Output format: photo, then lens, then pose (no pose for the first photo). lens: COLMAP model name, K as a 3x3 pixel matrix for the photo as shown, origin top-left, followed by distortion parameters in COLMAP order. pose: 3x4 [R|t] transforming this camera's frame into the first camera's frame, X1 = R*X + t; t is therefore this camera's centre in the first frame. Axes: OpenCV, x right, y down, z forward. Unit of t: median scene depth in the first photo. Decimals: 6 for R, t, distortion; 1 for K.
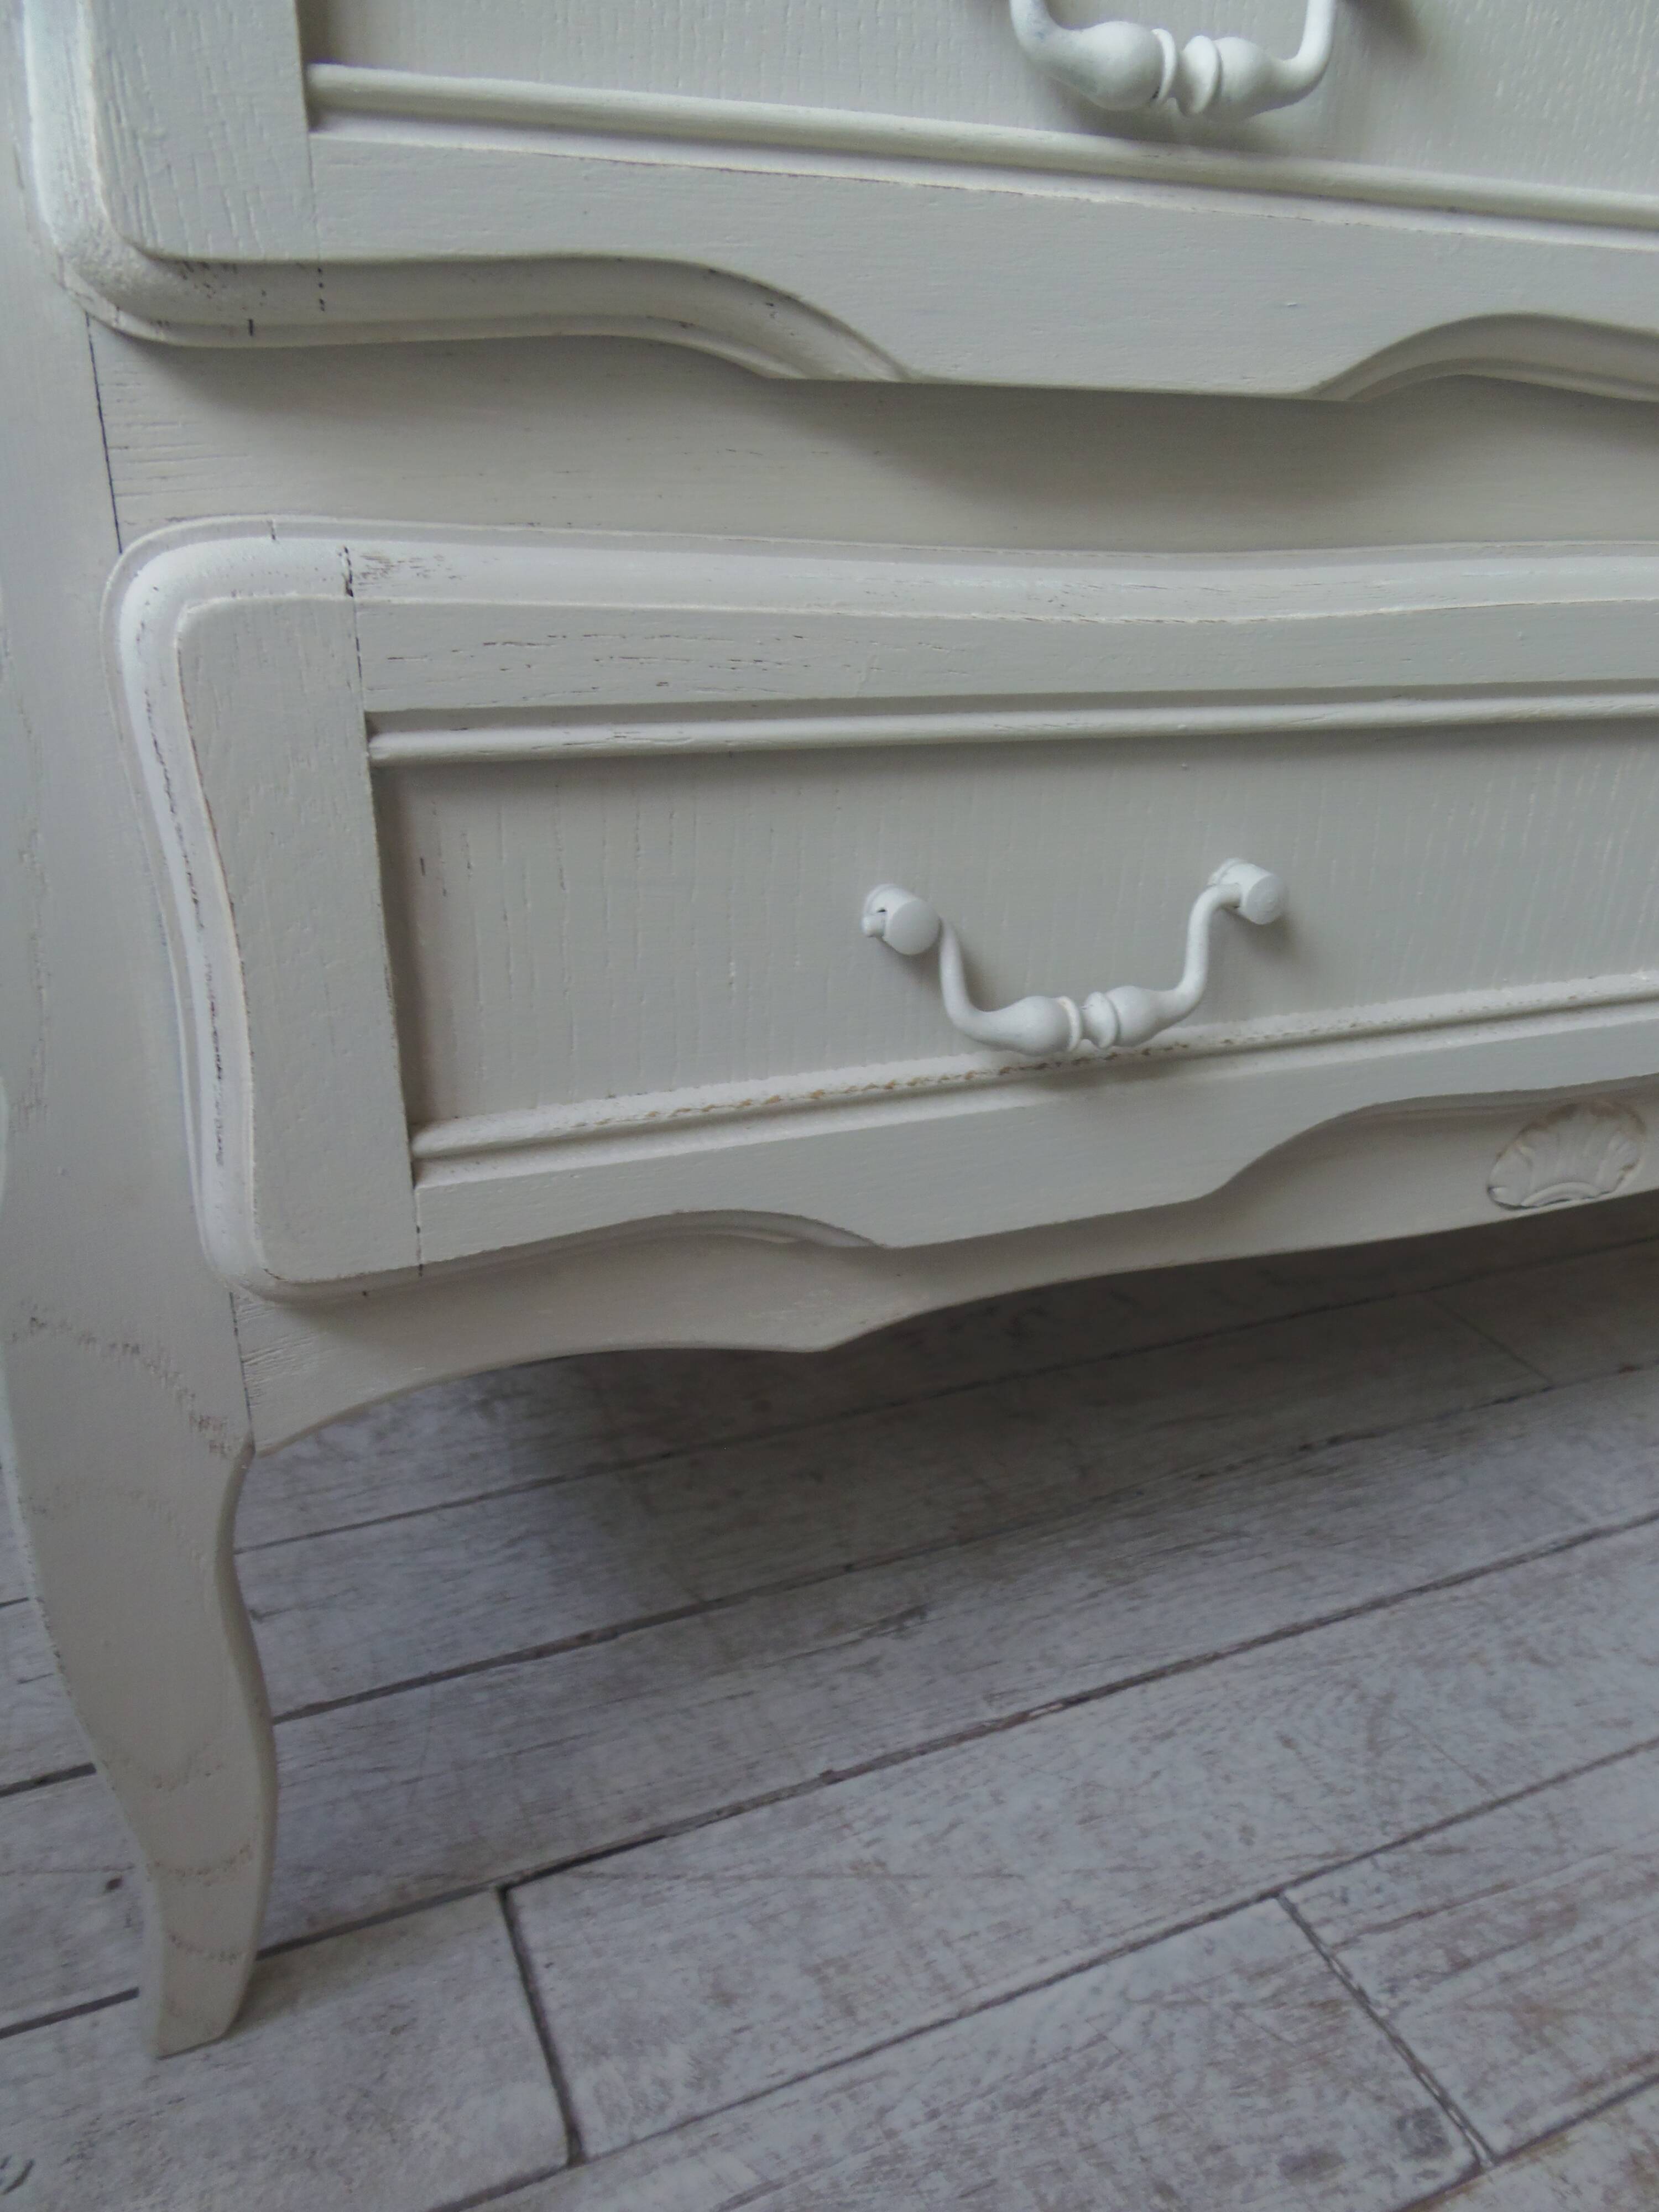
lens RADIAL K [[1608.6, 0, 859.9], [0, 1608.6, 1129.5], [0, 0, 1]] dist [-0.009383, -0.011486]
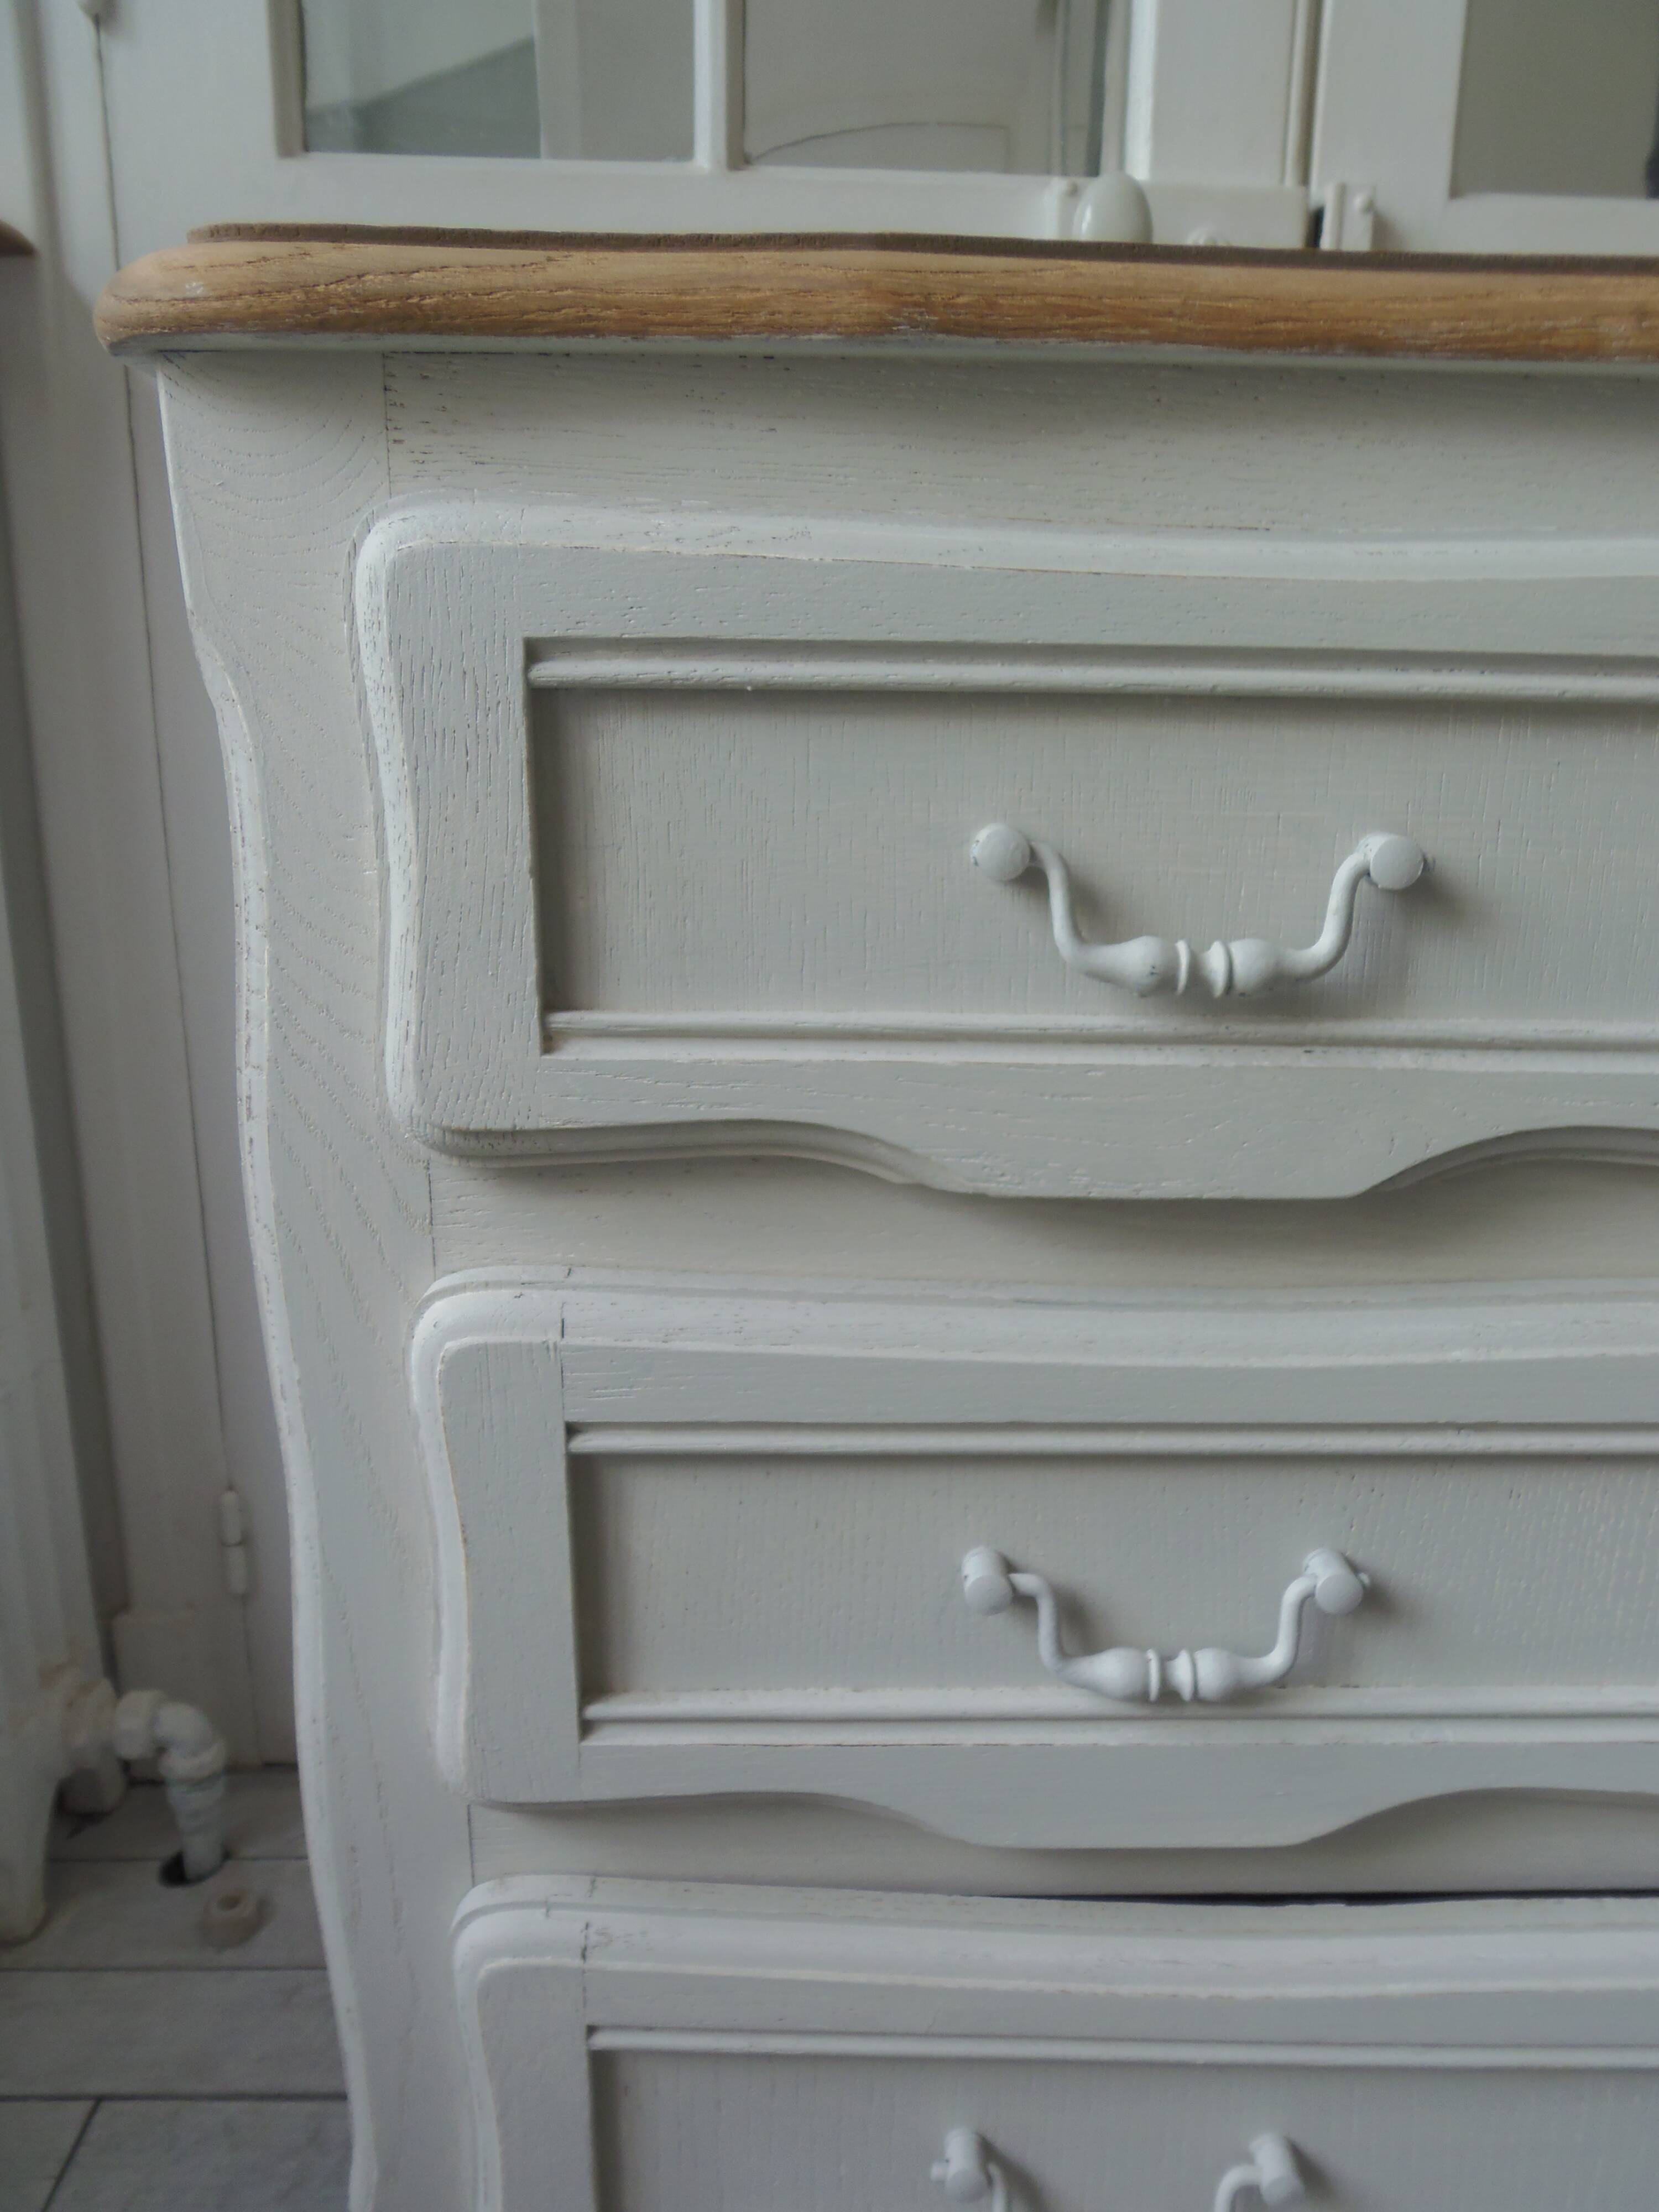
lens RADIAL K [[1608.6, 0, 858.8], [0, 1608.6, 1121.4], [0, 0, 1]] dist [-0.009383, -0.011486]
pose [[0.930559, 0.068982, -0.359585, 0.255869], [-0.133400, 0.978465, -0.157516, -0.546077], [0.340976, 0.194546, 0.919721, -0.305895]]
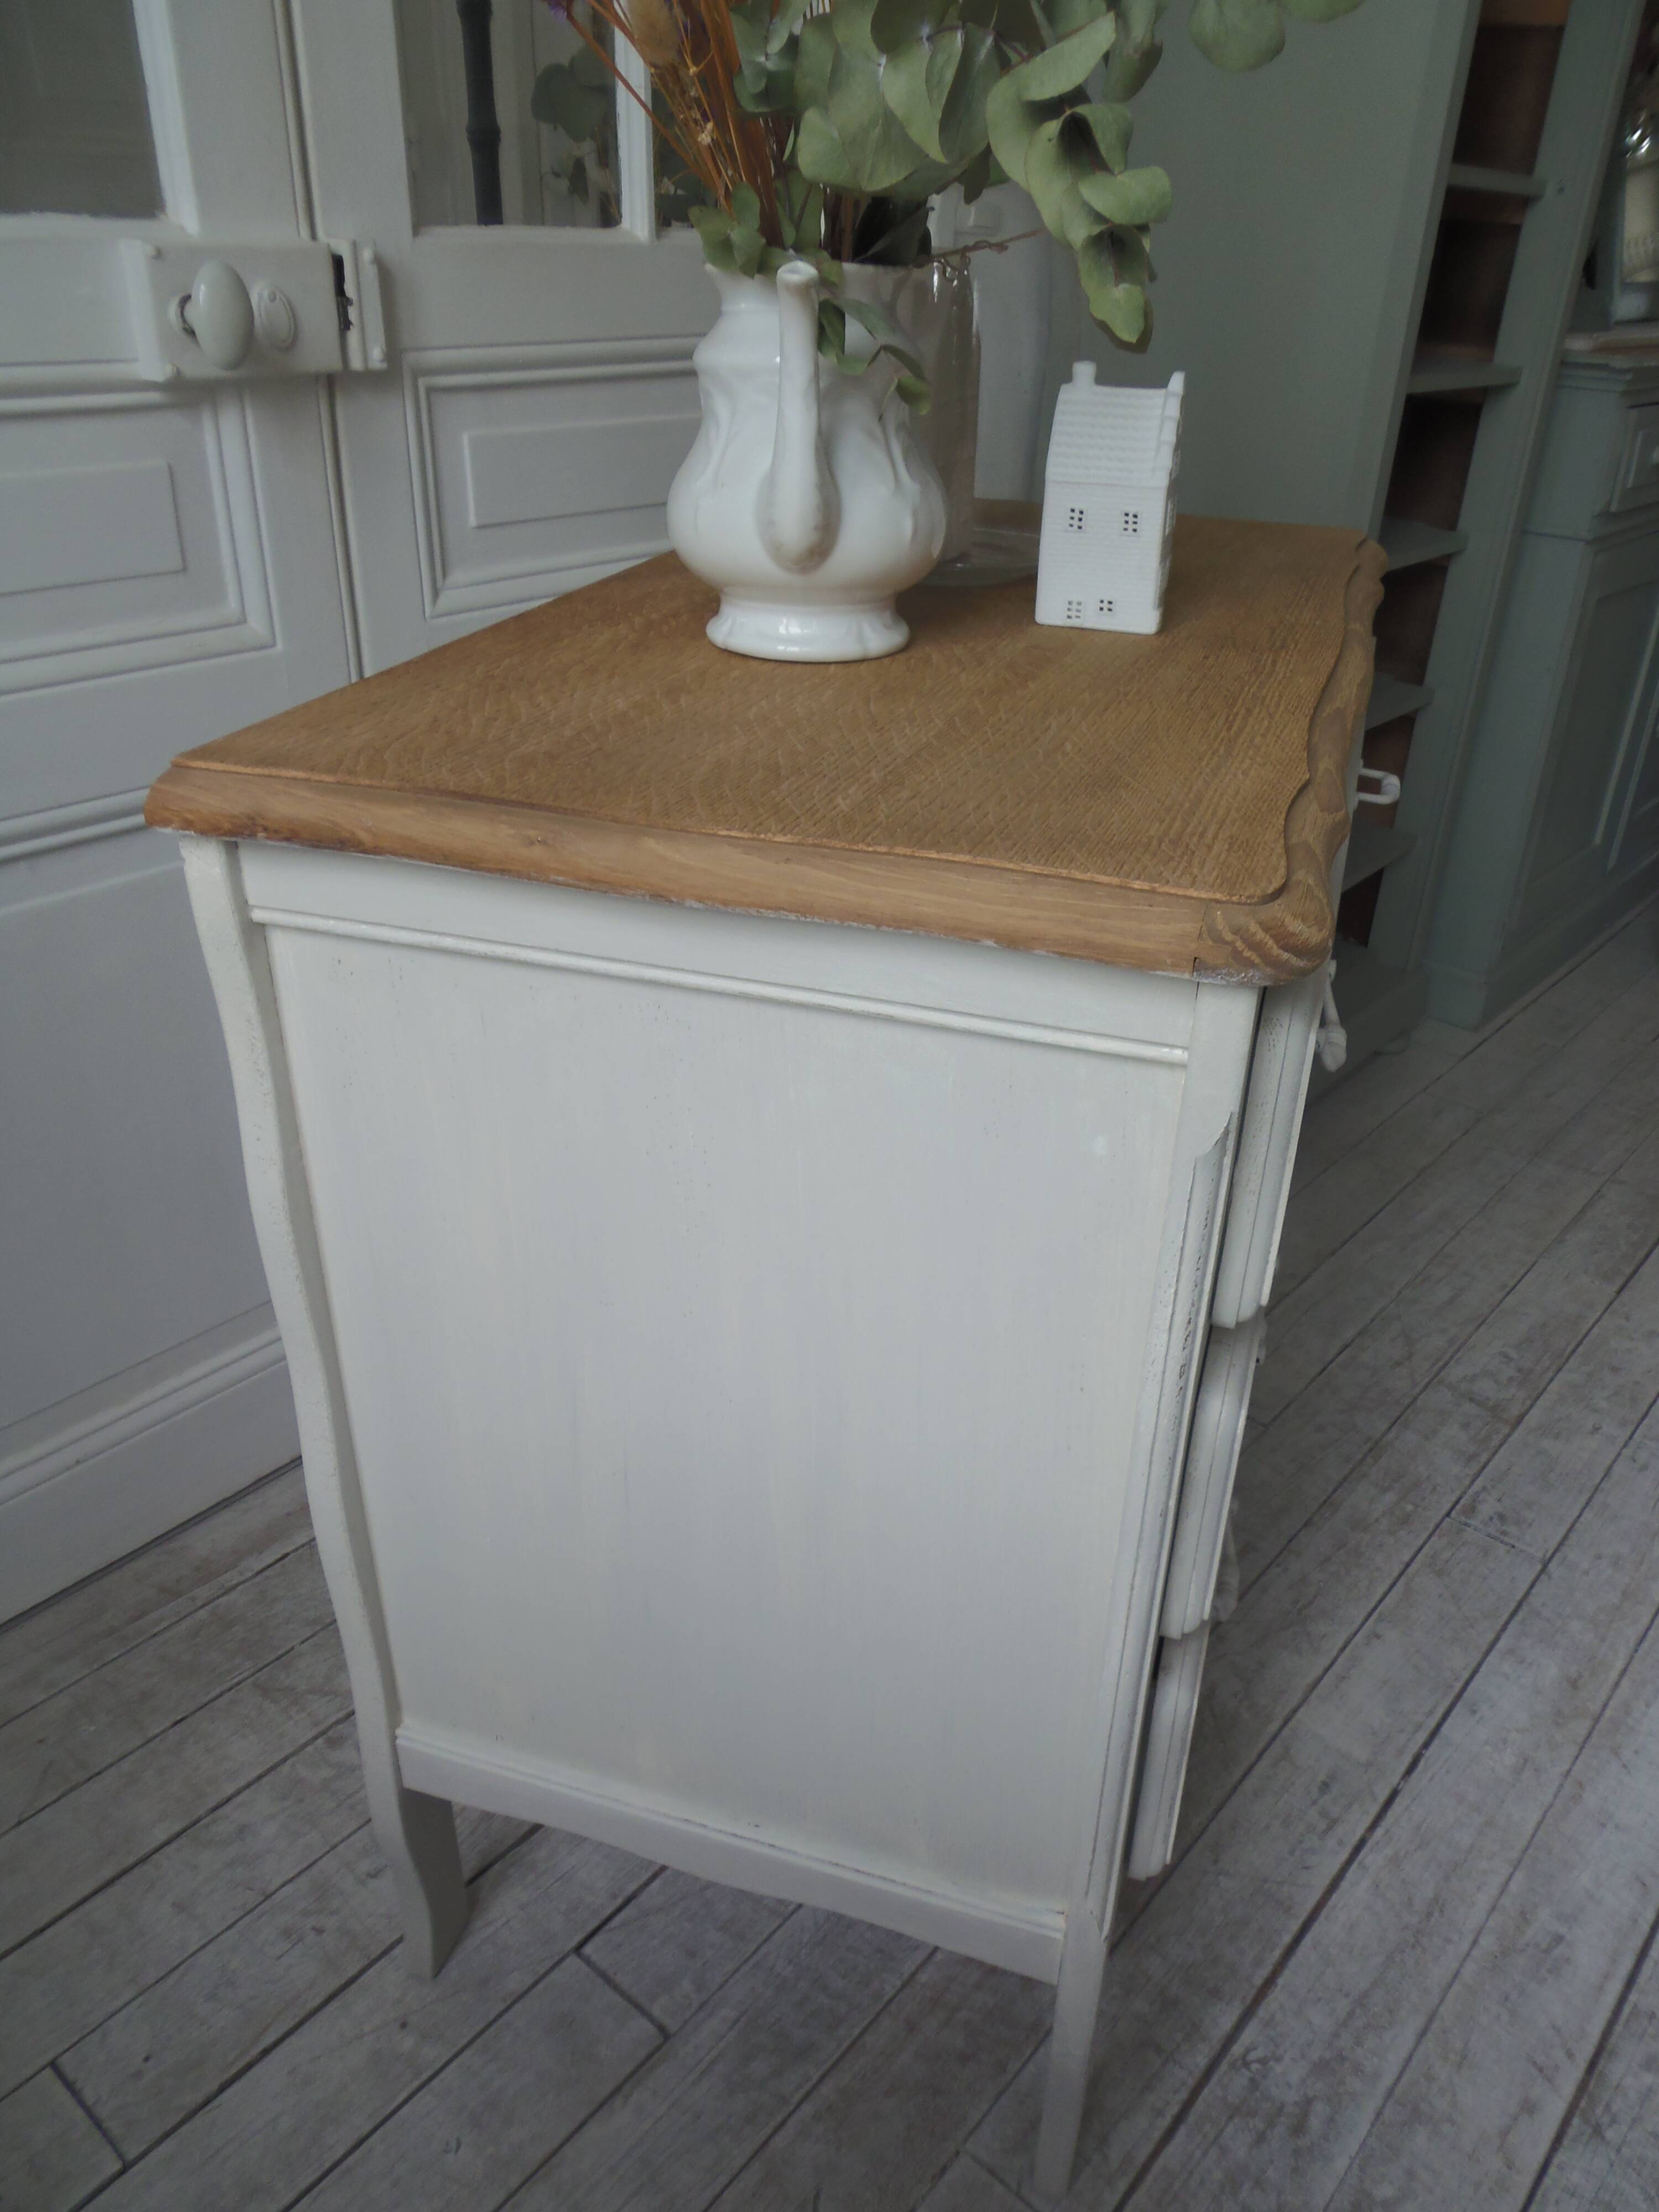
lens RADIAL K [[1608.6, 0, 867.6], [0, 1608.6, 1120.9], [0, 0, 1]] dist [-0.009383, -0.011486]
pose [[0.895618, -0.222568, 0.385138, -0.461613], [0.182282, 0.973422, 0.138646, -0.889934], [-0.405760, -0.053970, 0.912385, -1.142146]]
